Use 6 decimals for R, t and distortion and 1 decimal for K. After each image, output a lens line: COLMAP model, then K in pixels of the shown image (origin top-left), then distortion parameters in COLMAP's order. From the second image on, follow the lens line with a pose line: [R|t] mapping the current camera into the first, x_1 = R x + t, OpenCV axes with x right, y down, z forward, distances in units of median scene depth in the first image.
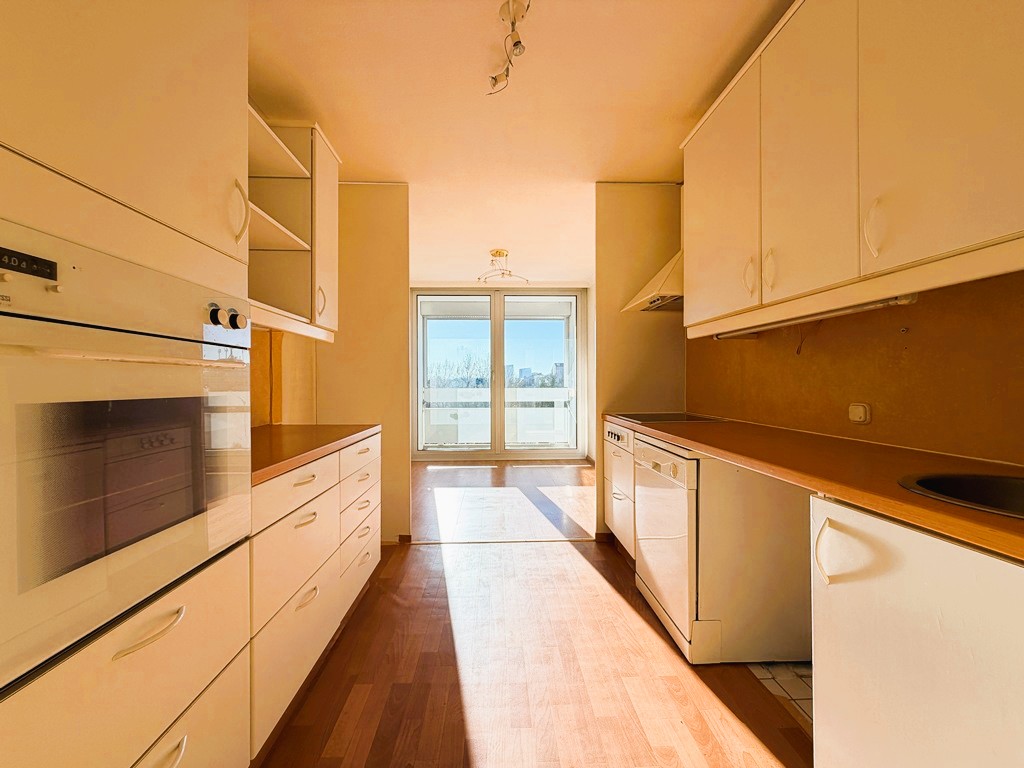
lens RADIAL K [[412.8, 0, 513.7], [0, 412.8, 385.3], [0, 0, 1]] dist [0.001981, 0.000528]
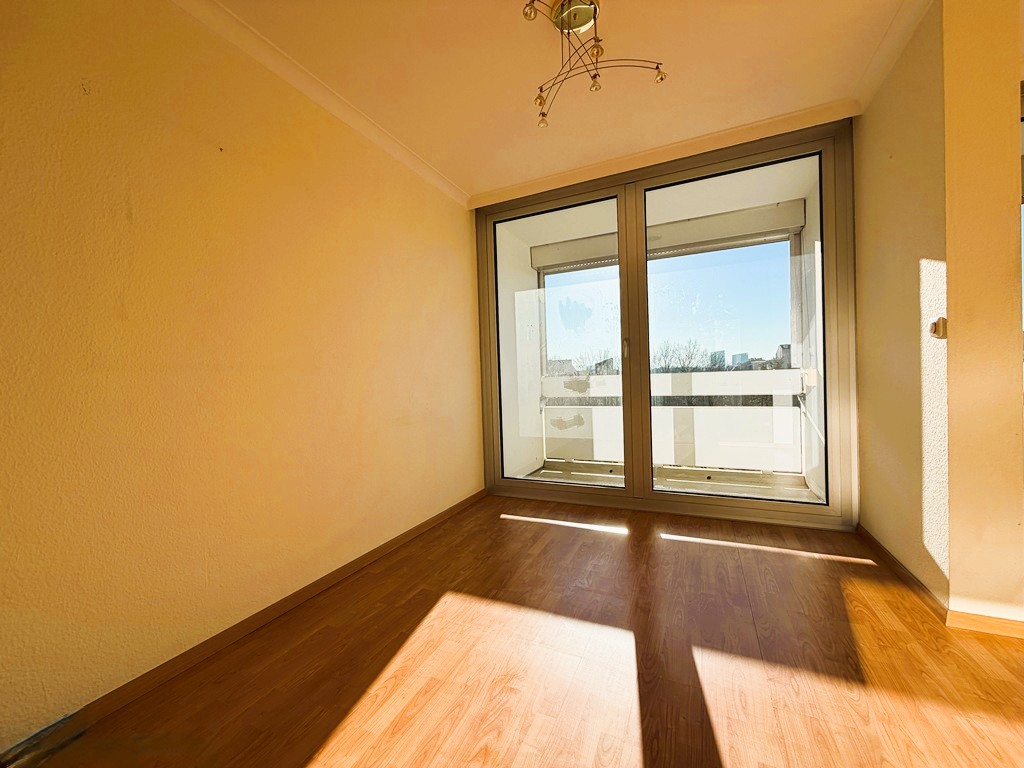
lens RADIAL K [[412.8, 0, 504.3], [0, 412.8, 376.8], [0, 0, 1]] dist [0.001981, 0.000528]
pose [[0.881256, -0.020082, -0.472212, 0.048982], [0.020585, 0.999780, -0.004103, 0.010658], [0.472190, -0.006104, 0.881476, 0.370348]]
